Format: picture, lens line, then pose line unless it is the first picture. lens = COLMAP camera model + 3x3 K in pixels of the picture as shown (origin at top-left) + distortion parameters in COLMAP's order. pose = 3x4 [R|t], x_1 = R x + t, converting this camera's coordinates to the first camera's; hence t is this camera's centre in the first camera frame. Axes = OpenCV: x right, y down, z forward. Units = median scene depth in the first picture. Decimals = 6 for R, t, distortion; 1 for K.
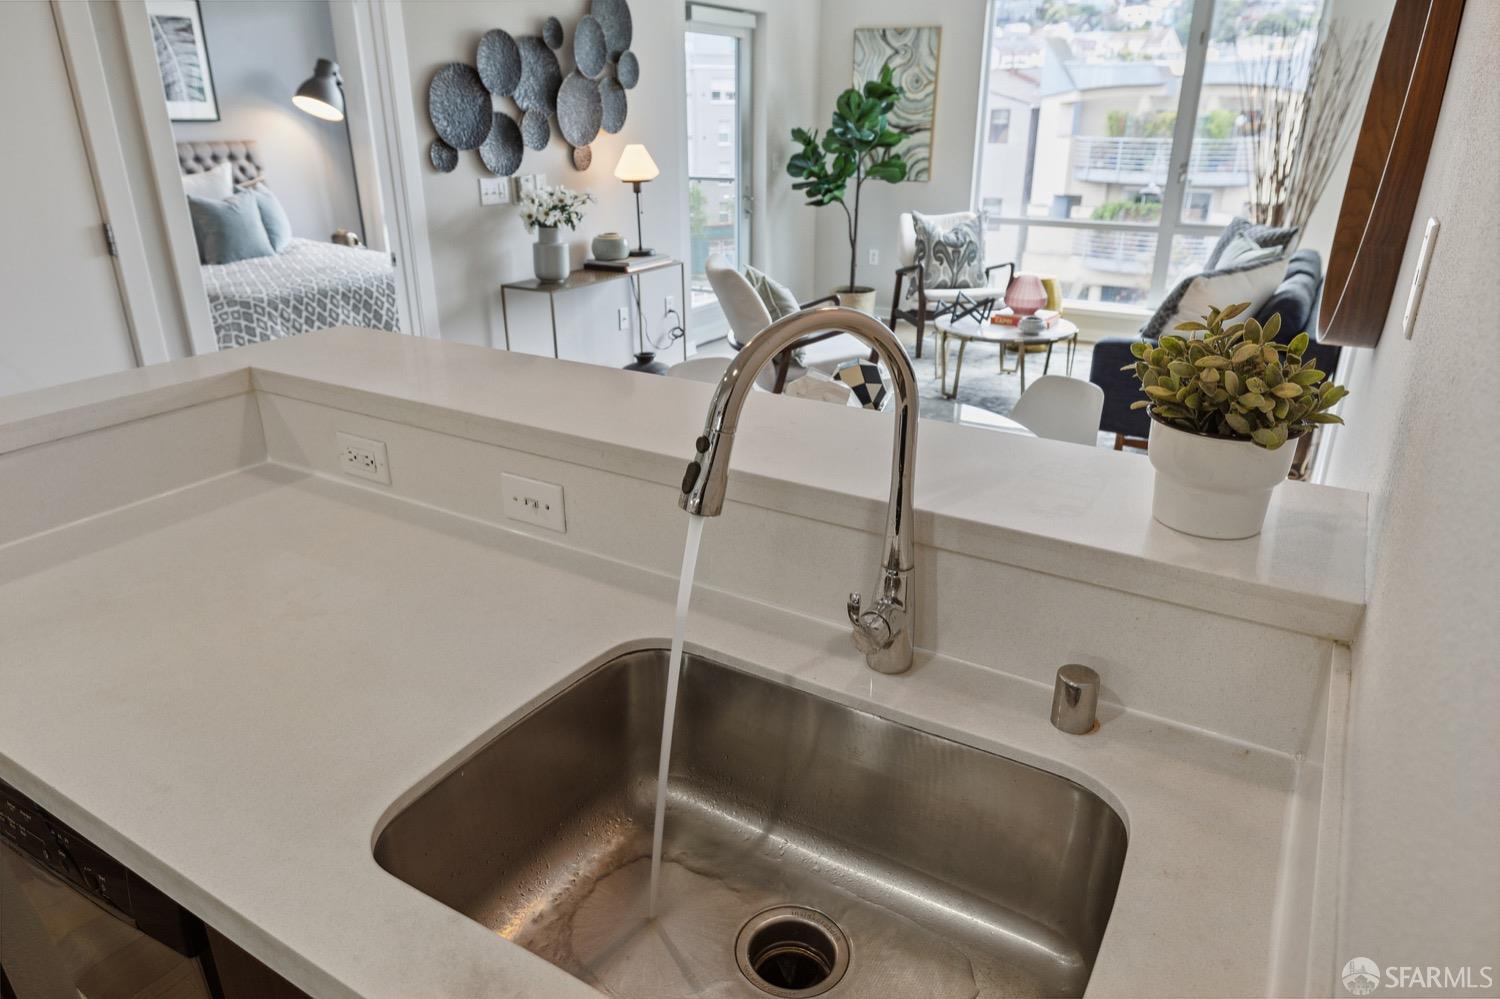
lens RADIAL K [[970.2, 0, 726.6], [0, 970.2, 497.2], [0, 0, 1]] dist [-0.017410, -0.001274]
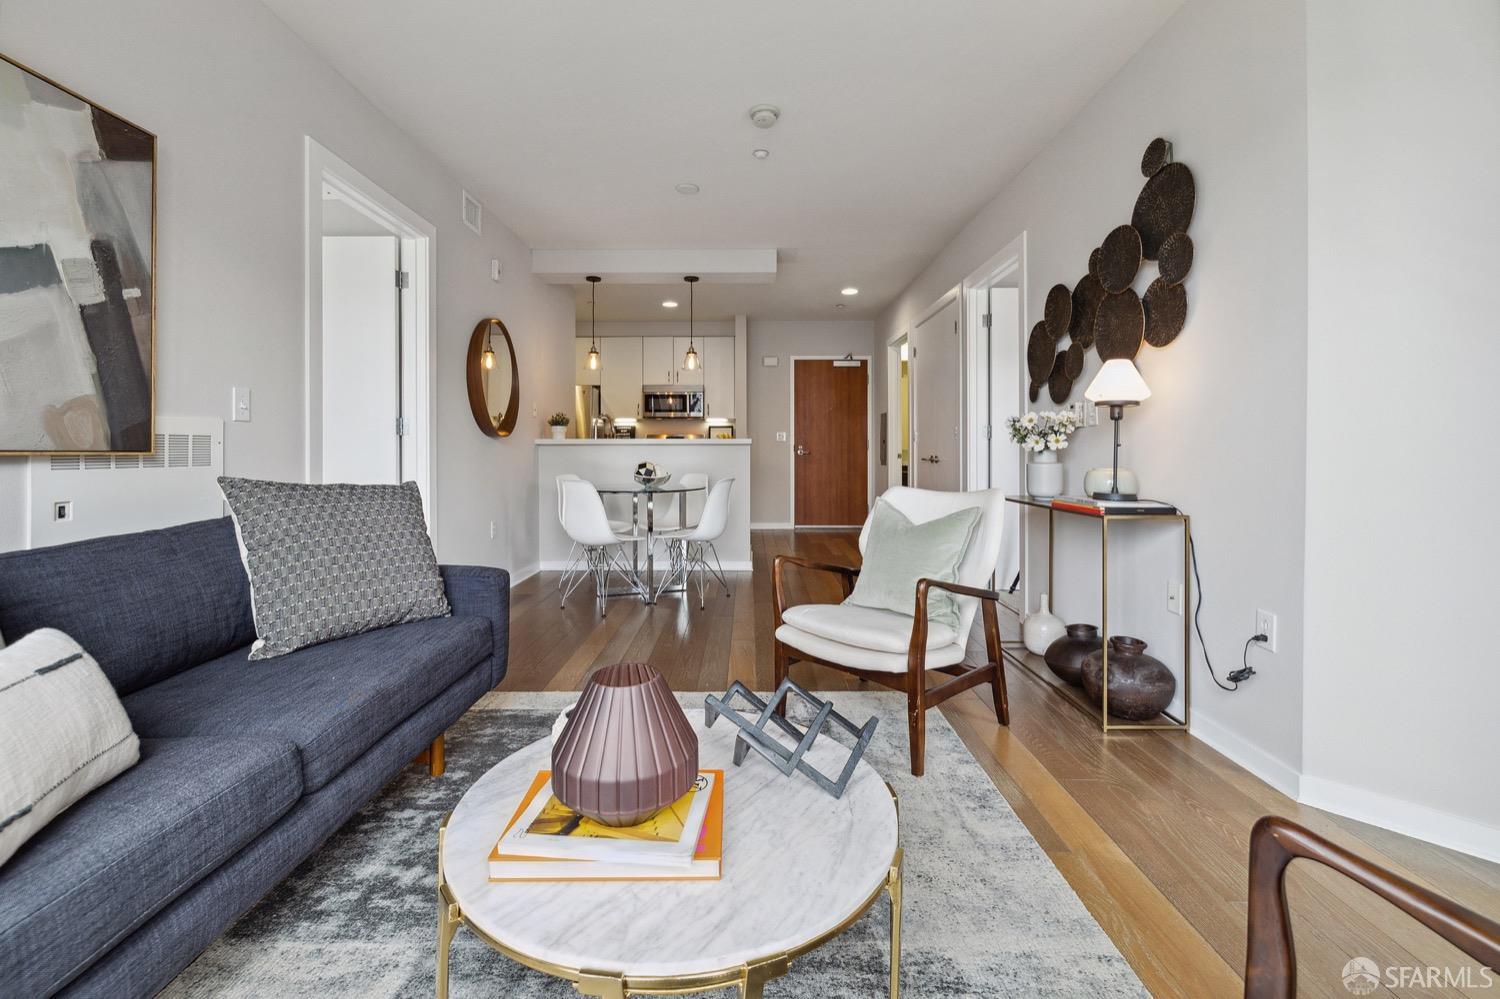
lens RADIAL K [[655.5, 0, 754.3], [0, 655.5, 470.4], [0, 0, 1]] dist [0.000452, -0.000417]
pose [[-0.842452, 0.018808, -0.538444, 0.321059], [-0.194343, 0.921500, 0.336258, -0.302070], [0.502500, 0.387923, -0.772664, 0.969325]]
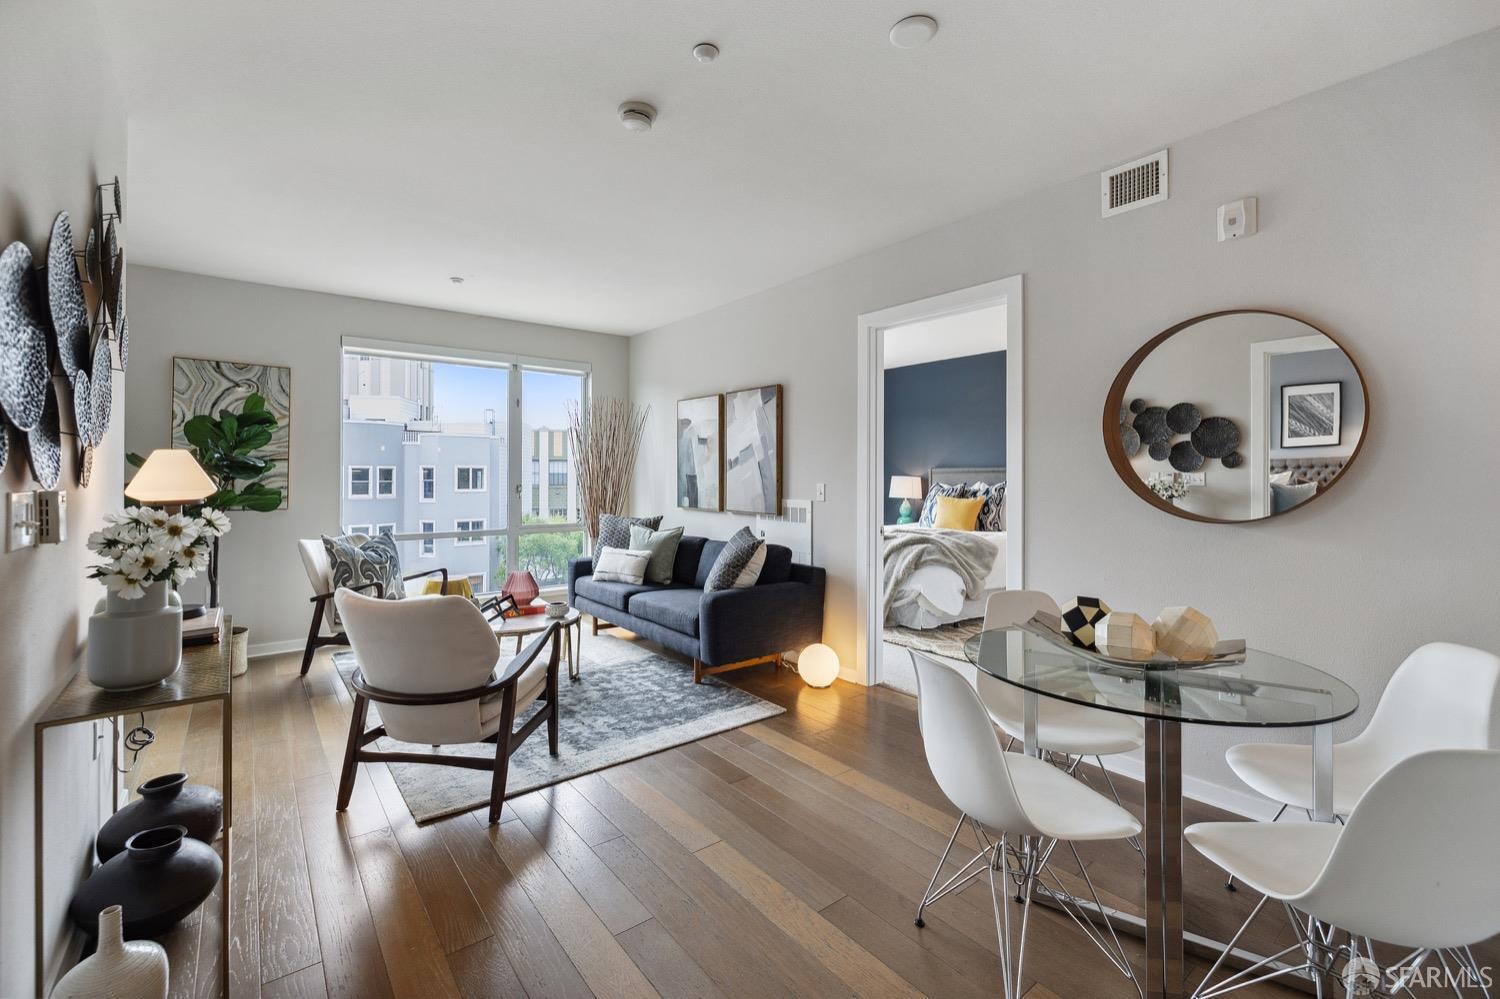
lens RADIAL K [[646.1, 0, 744.3], [0, 646.1, 476.3], [0, 0, 1]] dist [-0.001112, -0.000126]
pose [[0.354931, 0.002361, 0.934890, -0.269796], [0.344270, 0.929396, -0.133049, -0.118853], [-0.869197, 0.369077, 0.329058, 0.398323]]
